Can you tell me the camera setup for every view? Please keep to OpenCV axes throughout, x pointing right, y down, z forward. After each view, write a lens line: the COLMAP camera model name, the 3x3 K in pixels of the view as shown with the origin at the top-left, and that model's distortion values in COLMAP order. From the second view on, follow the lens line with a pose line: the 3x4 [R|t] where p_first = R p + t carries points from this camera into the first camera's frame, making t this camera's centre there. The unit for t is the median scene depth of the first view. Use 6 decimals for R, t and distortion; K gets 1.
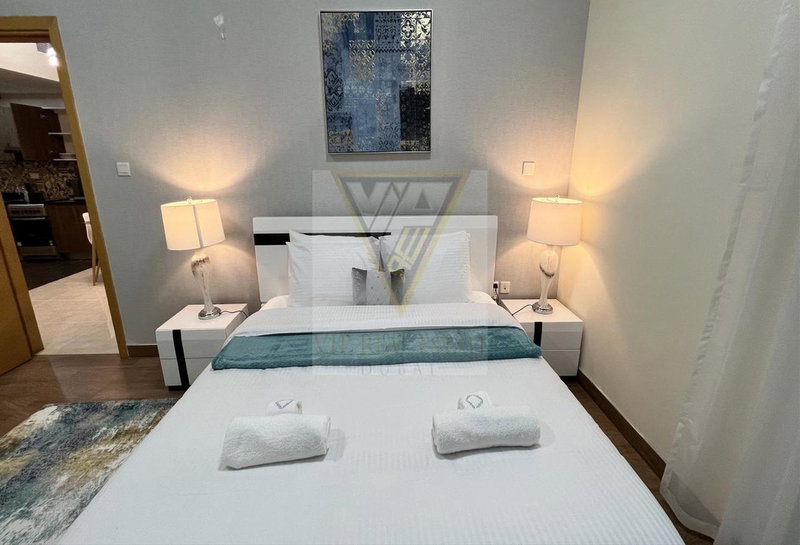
lens RADIAL K [[325.3, 0, 397.3], [0, 325.3, 235.1], [0, 0, 1]] dist [-0.000116, -0.001886]
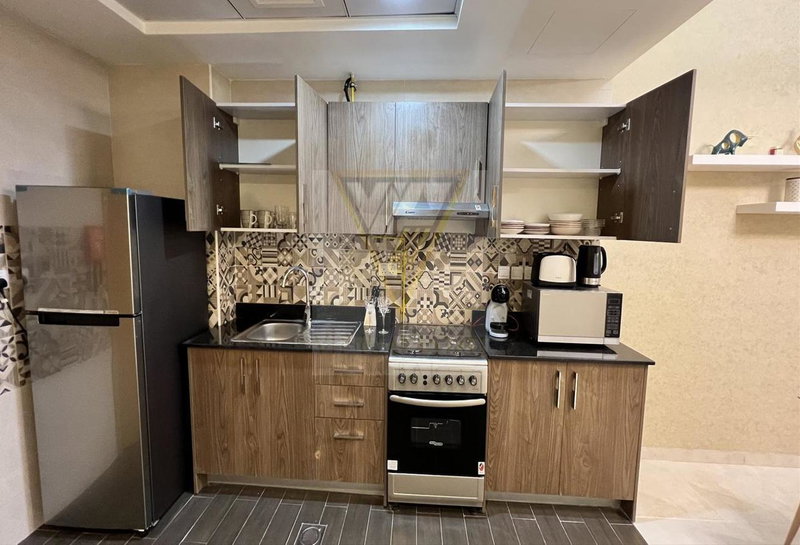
lens RADIAL K [[325.3, 0, 400.7], [0, 325.3, 256.8], [0, 0, 1]] dist [-0.000116, -0.001886]
pose [[0.995713, 0.032007, -0.086777, -1.062714], [-0.042679, 0.991357, -0.124058, -0.146609], [0.082056, 0.127230, 0.988473, 0.576775]]
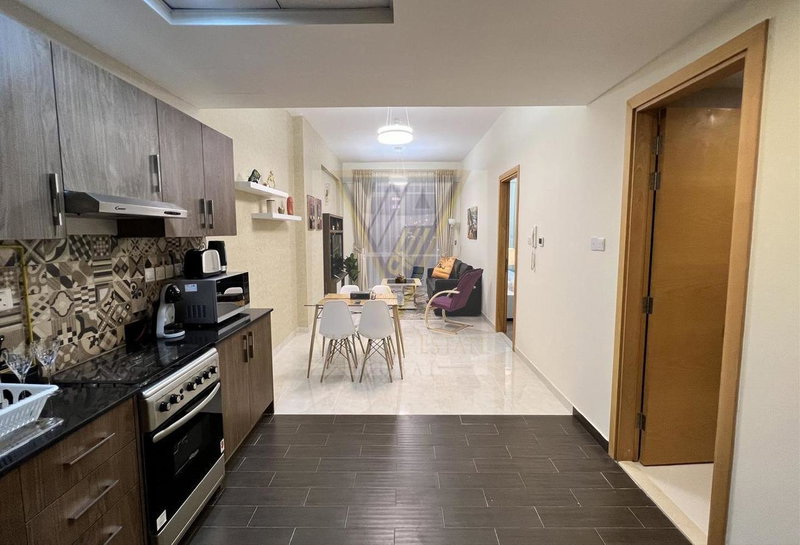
lens RADIAL K [[325.3, 0, 406.6], [0, 325.3, 256.6], [0, 0, 1]] dist [-0.000116, -0.001886]
pose [[0.033210, -0.072613, 0.996807, -1.345698], [0.220956, 0.973212, 0.063533, -0.161922], [-0.974718, 0.218141, 0.048364, 0.674948]]
